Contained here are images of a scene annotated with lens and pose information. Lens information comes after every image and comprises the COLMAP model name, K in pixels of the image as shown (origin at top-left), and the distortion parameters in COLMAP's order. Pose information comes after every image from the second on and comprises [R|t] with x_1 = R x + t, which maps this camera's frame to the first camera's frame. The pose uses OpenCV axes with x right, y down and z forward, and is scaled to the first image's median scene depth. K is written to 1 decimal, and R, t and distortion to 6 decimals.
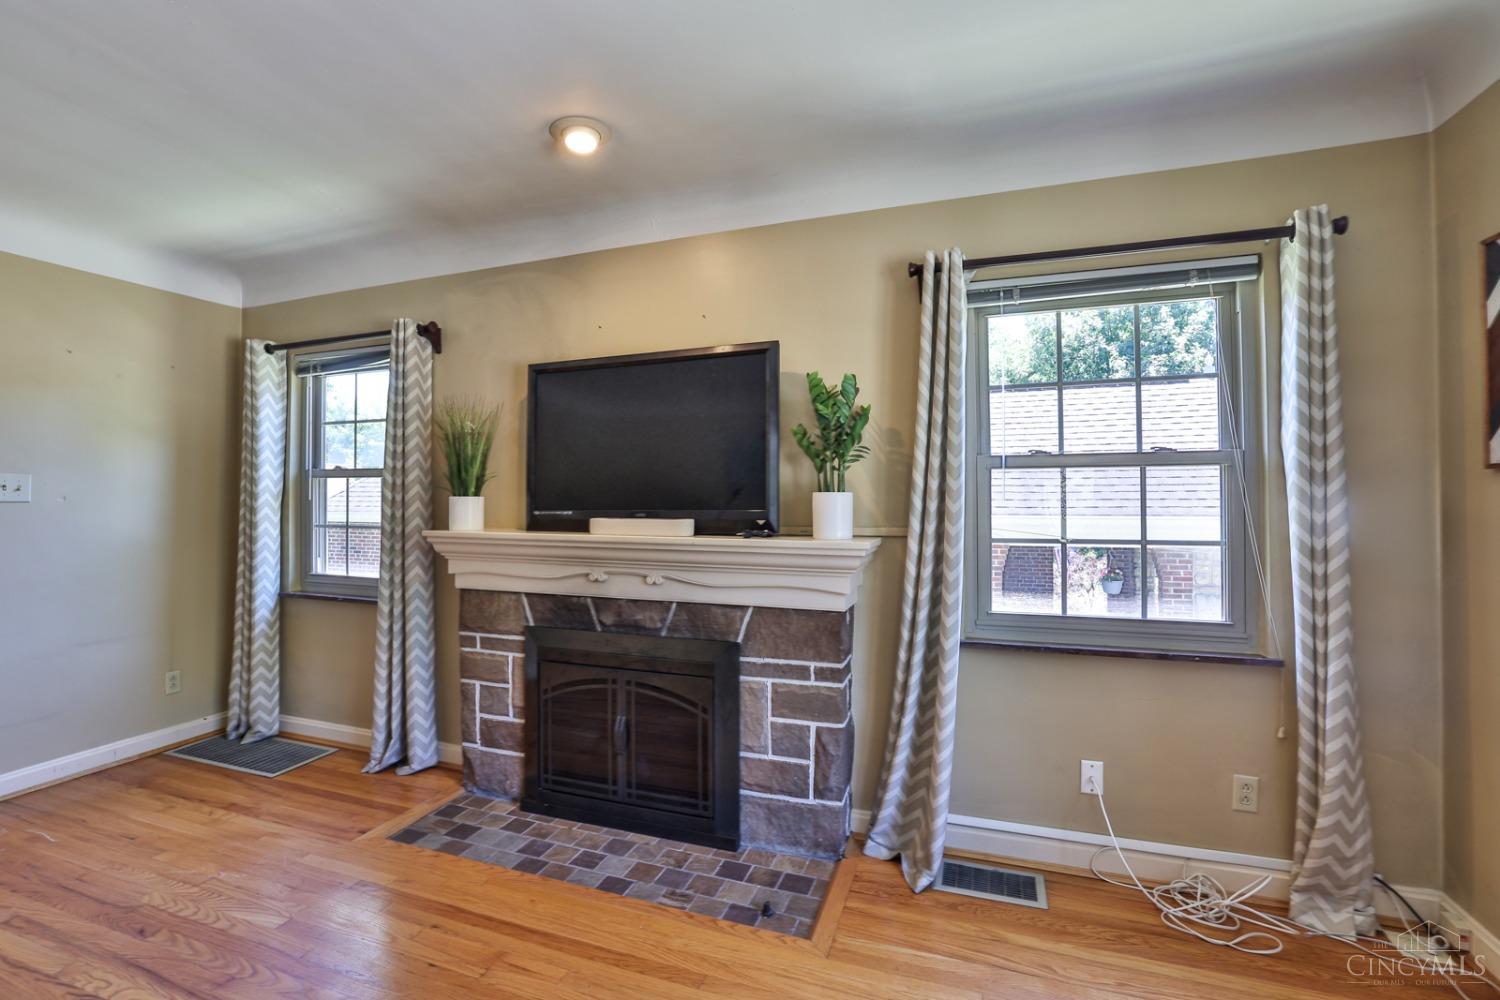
lens RADIAL K [[681.7, 0, 738.1], [0, 681.7, 485.4], [0, 0, 1]] dist [-0.045198, 0.014112]
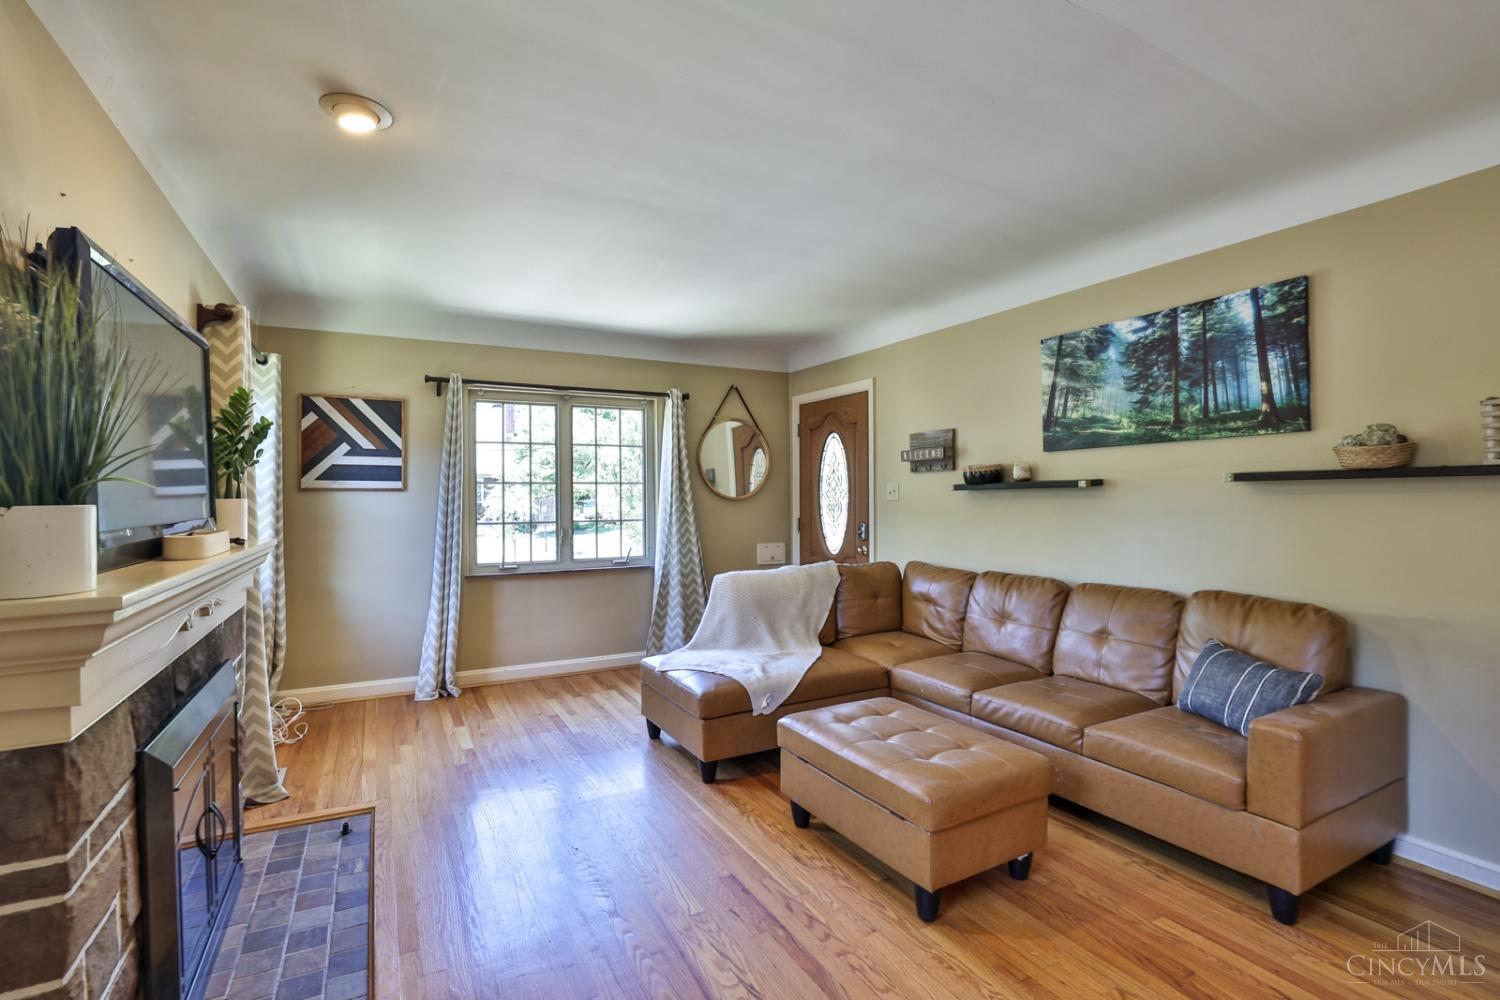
lens RADIAL K [[681.7, 0, 740.5], [0, 681.7, 493.0], [0, 0, 1]] dist [-0.045198, 0.014112]
pose [[-0.751449, 0.012743, 0.659668, -1.105008], [0.002574, 0.999862, -0.016382, 0.019445], [-0.659786, -0.010612, -0.751379, 1.193786]]
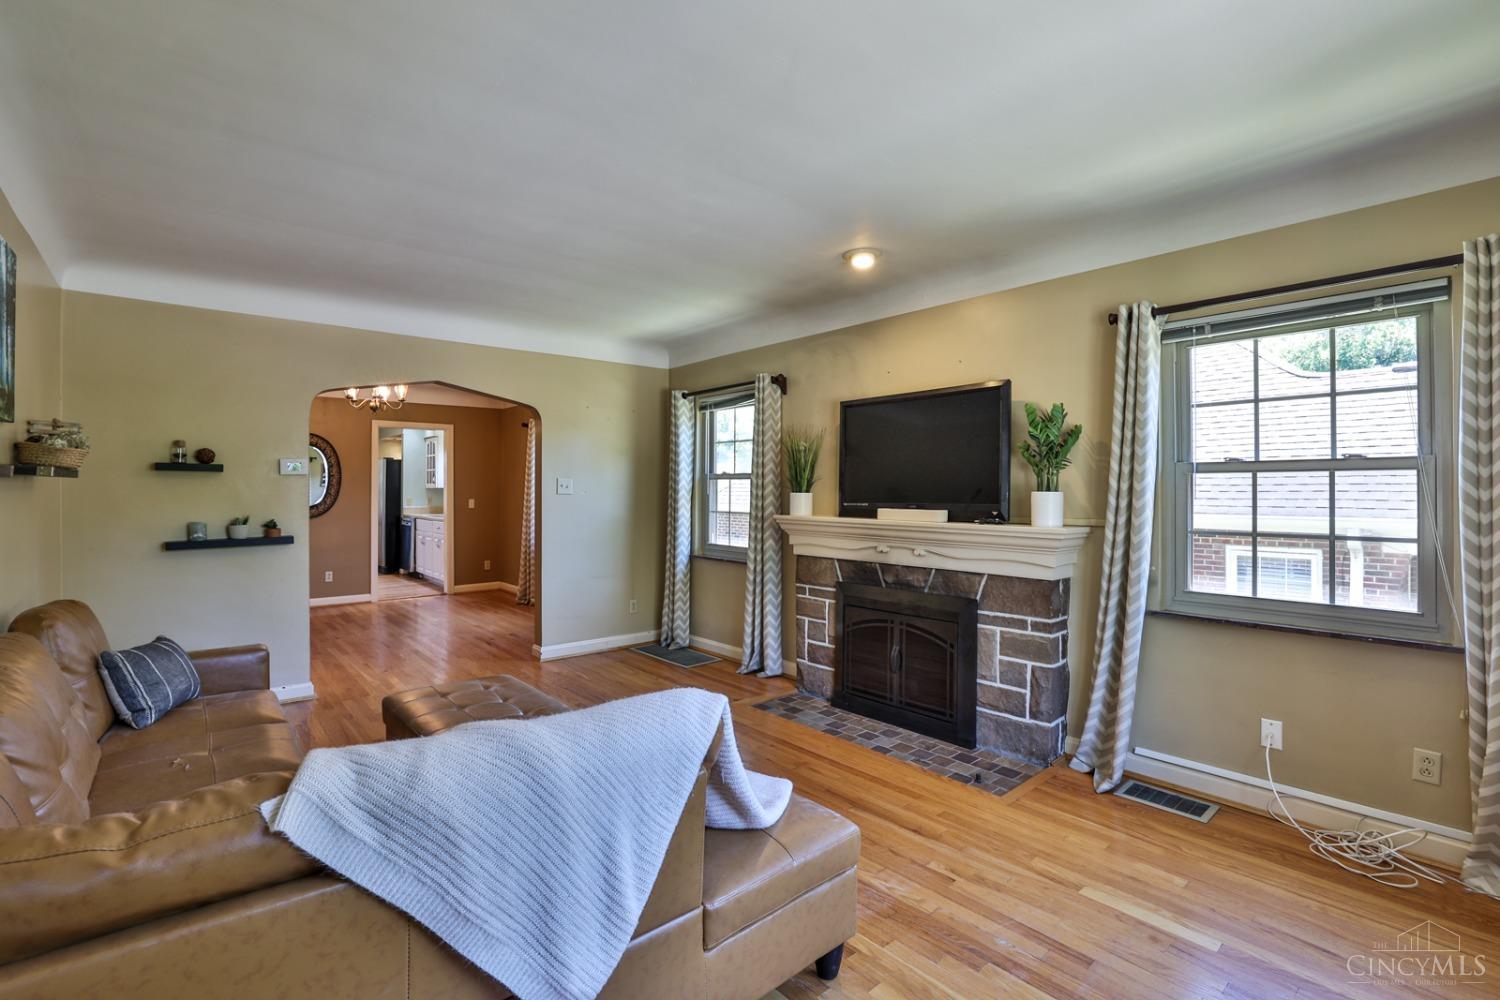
lens RADIAL K [[681.7, 0, 744.6], [0, 681.7, 489.4], [0, 0, 1]] dist [-0.045198, 0.014112]
pose [[0.875340, 0.006261, -0.483468, 0.246498], [-0.001710, 0.999950, 0.009854, -0.006149], [0.483506, -0.007799, 0.875306, -0.424463]]
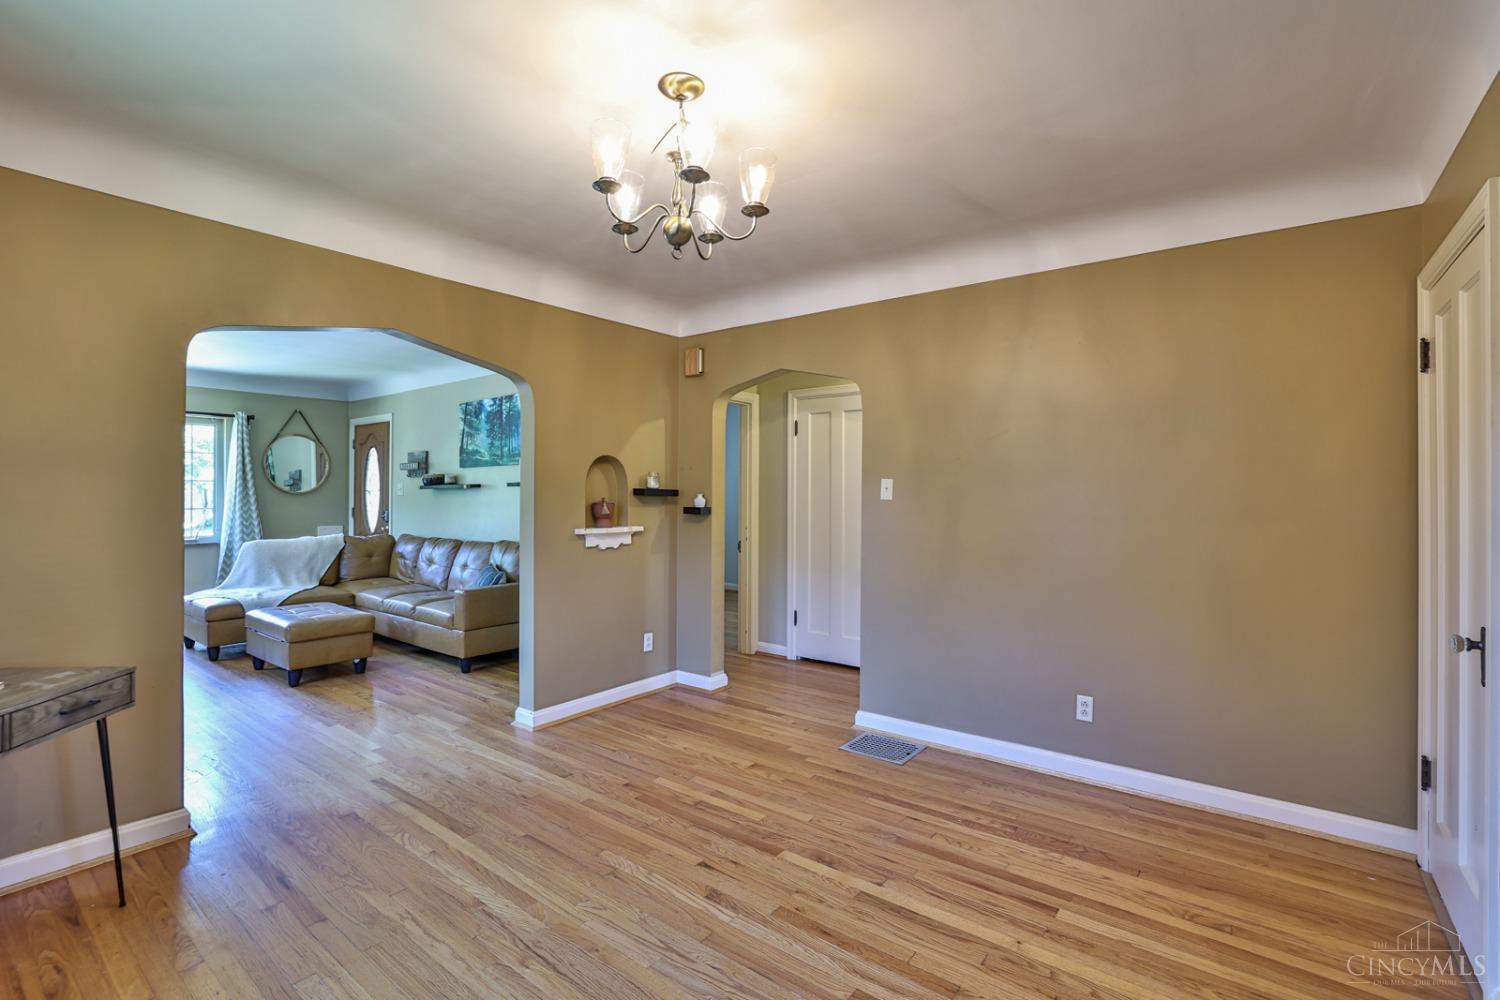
lens RADIAL K [[681.7, 0, 748.1], [0, 681.7, 486.2], [0, 0, 1]] dist [-0.045198, 0.014112]
pose [[-0.953989, 0.005238, 0.299796, -2.399090], [-0.000736, 0.999803, -0.019812, 0.028339], [-0.299840, -0.019122, -0.953798, 1.759707]]
